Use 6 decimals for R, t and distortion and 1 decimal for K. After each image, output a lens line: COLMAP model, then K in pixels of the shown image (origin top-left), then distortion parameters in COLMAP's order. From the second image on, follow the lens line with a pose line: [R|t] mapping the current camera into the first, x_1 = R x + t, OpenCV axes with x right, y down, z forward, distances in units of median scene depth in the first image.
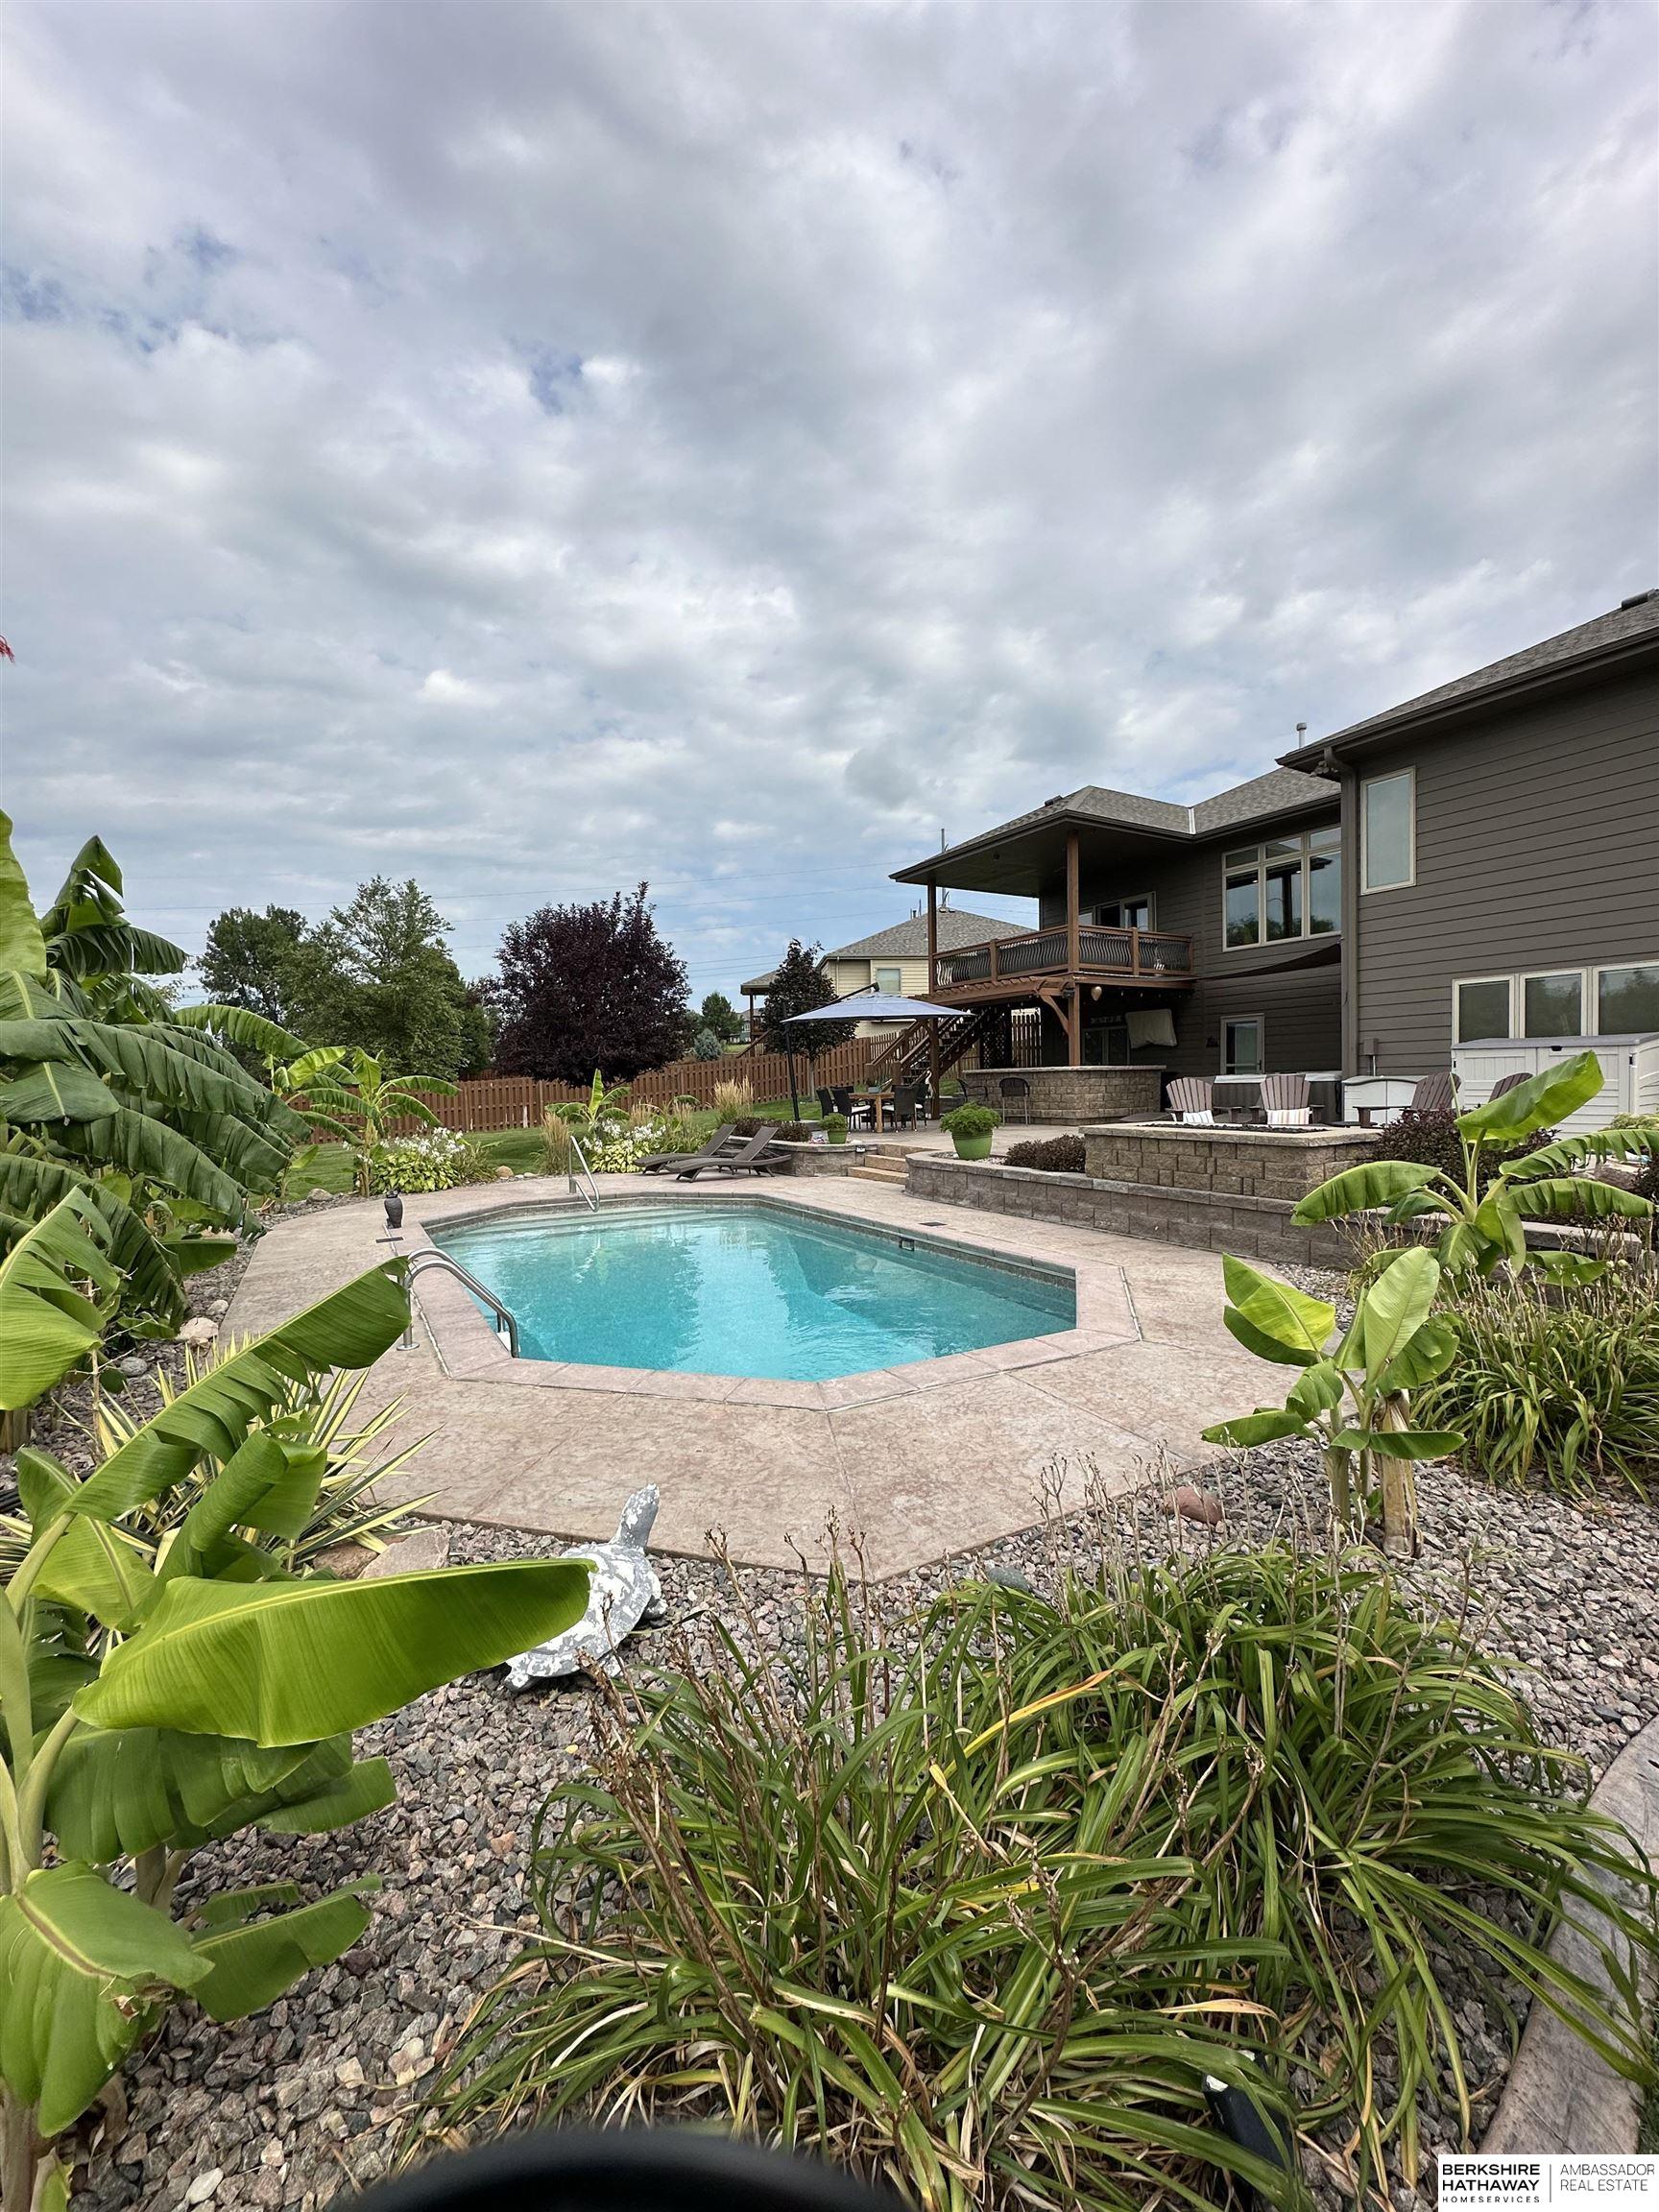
lens RADIAL K [[878.6, 0, 829.5], [0, 878.6, 1106.0], [0, 0, 1]] dist [0.000279, 0.000022]
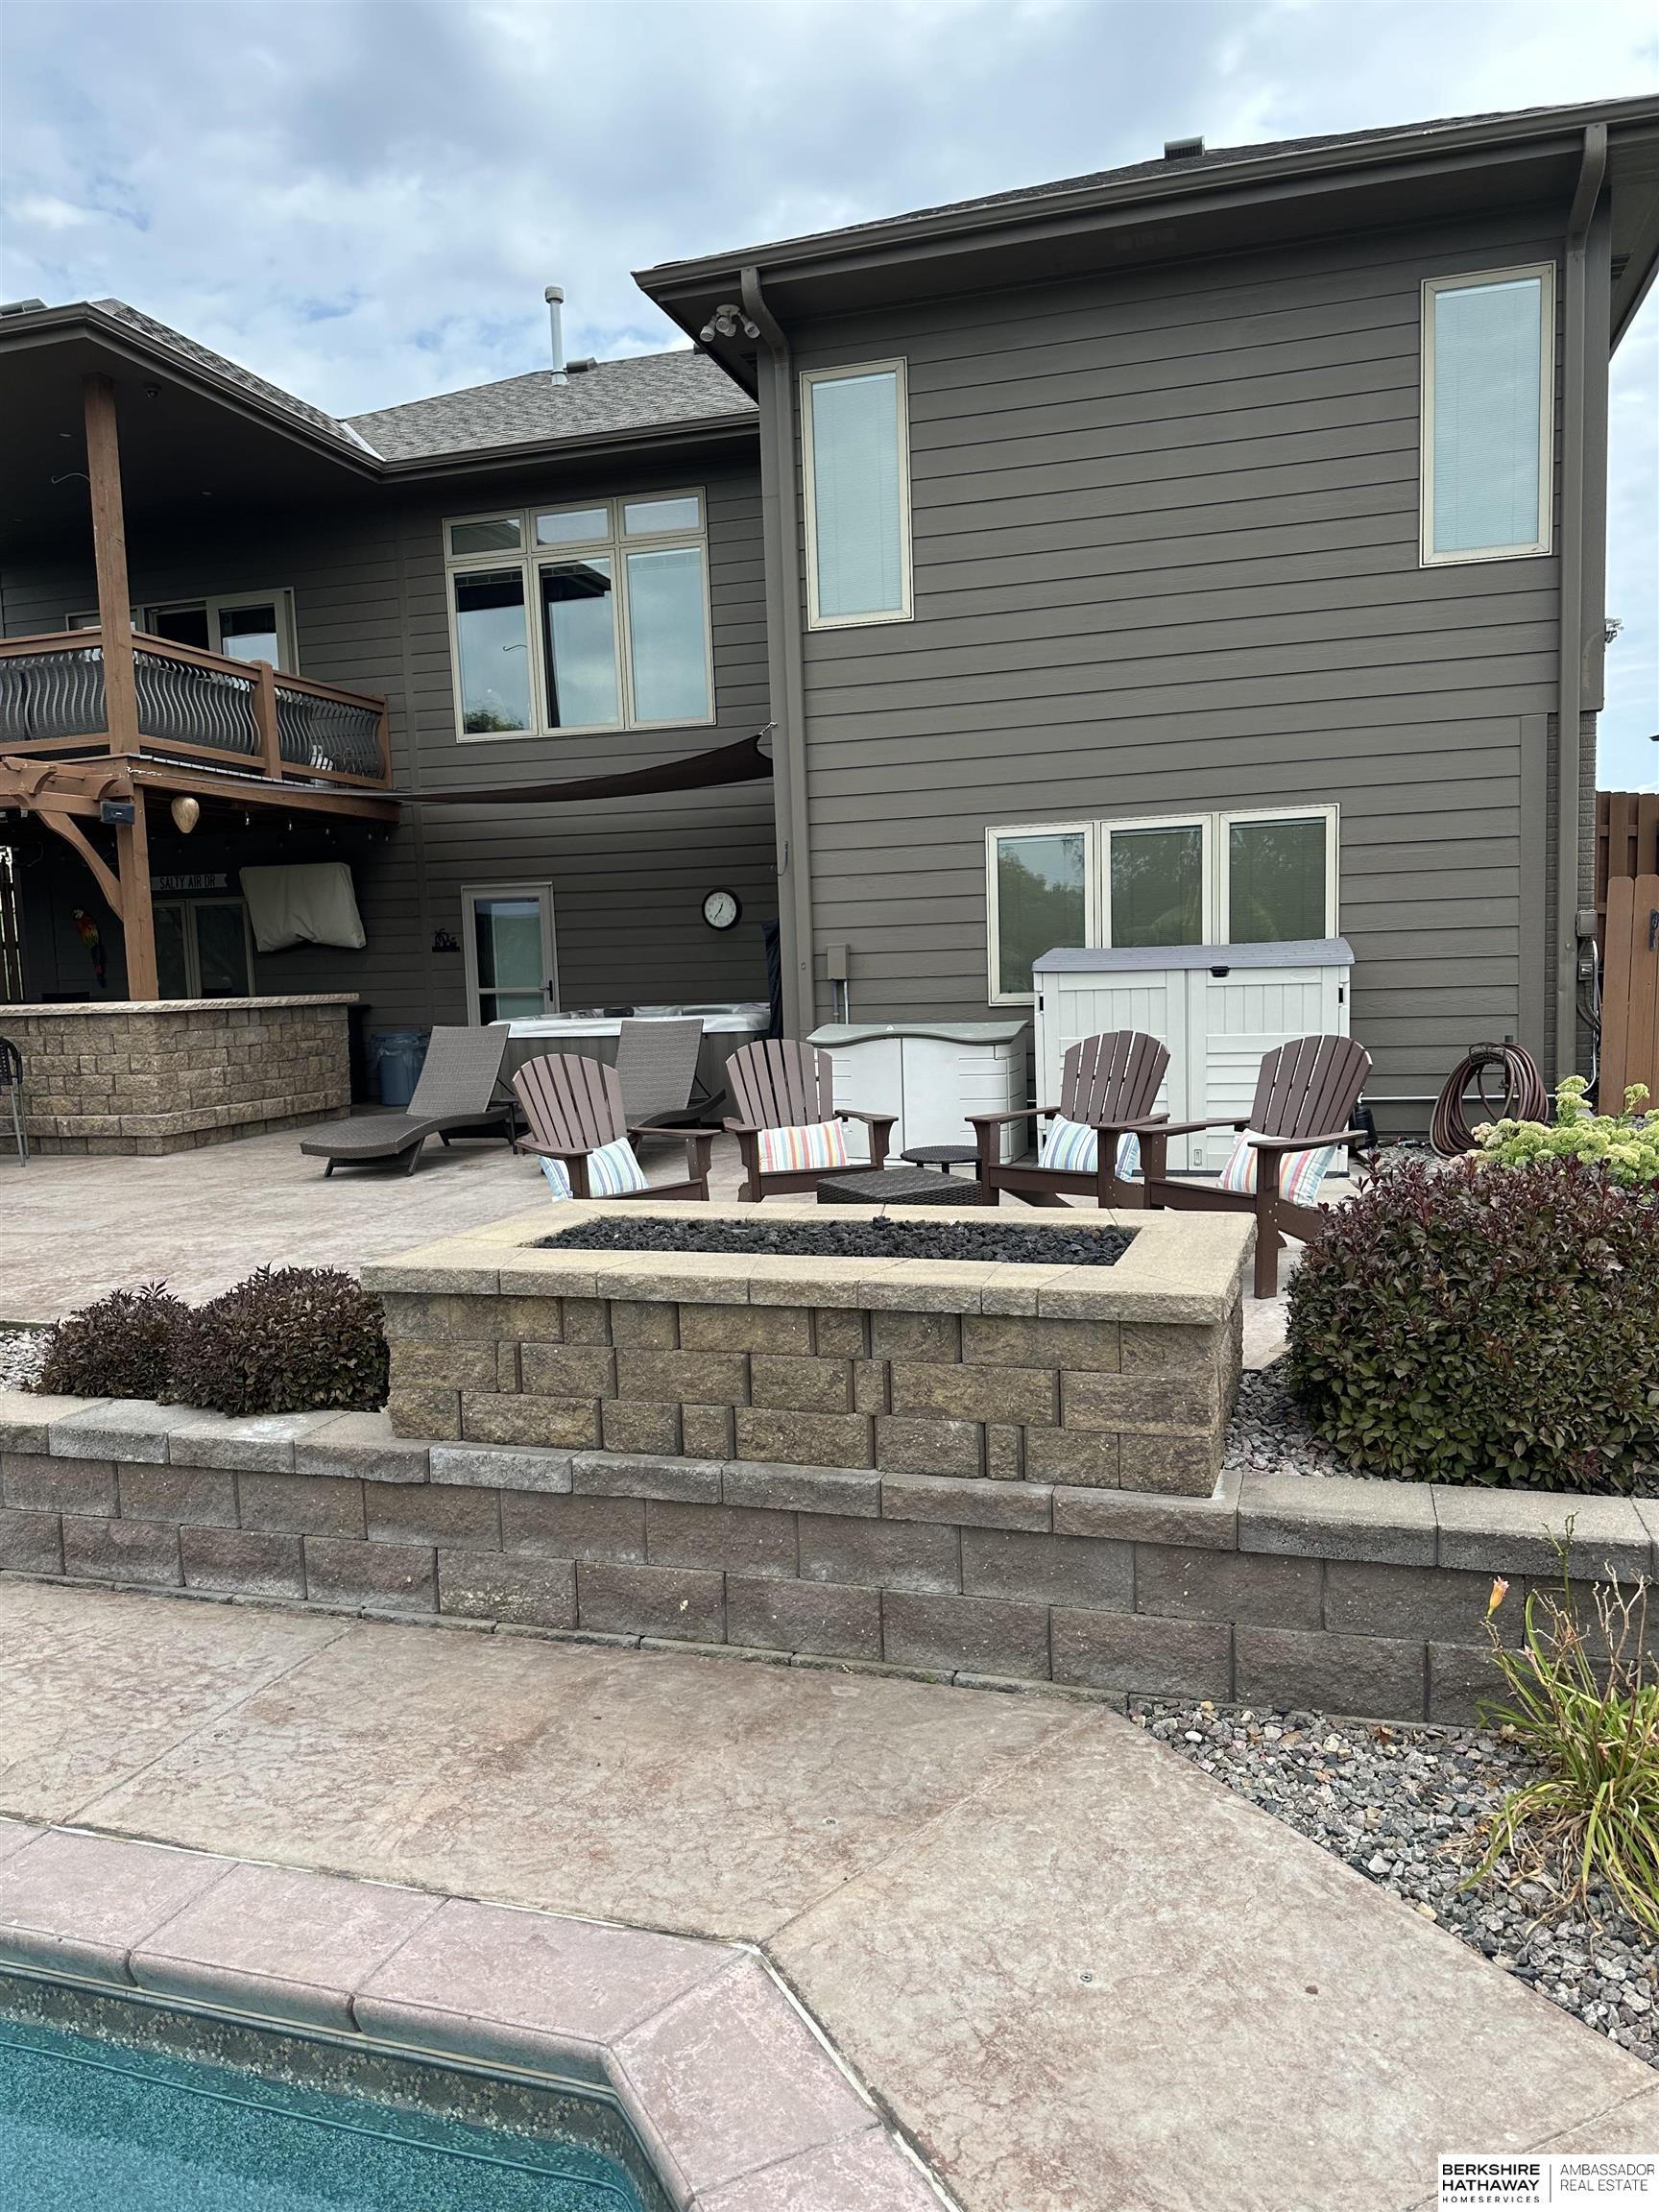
lens RADIAL K [[1593.8, 0, 829.5], [0, 1593.8, 1106.0], [0, 0, 1]] dist [0.041735, -0.002622]
pose [[0.744534, -0.060031, 0.664880, 0.038906], [0.034276, 0.998073, 0.051732, -0.032455], [-0.666704, -0.015727, 0.745156, 0.349339]]
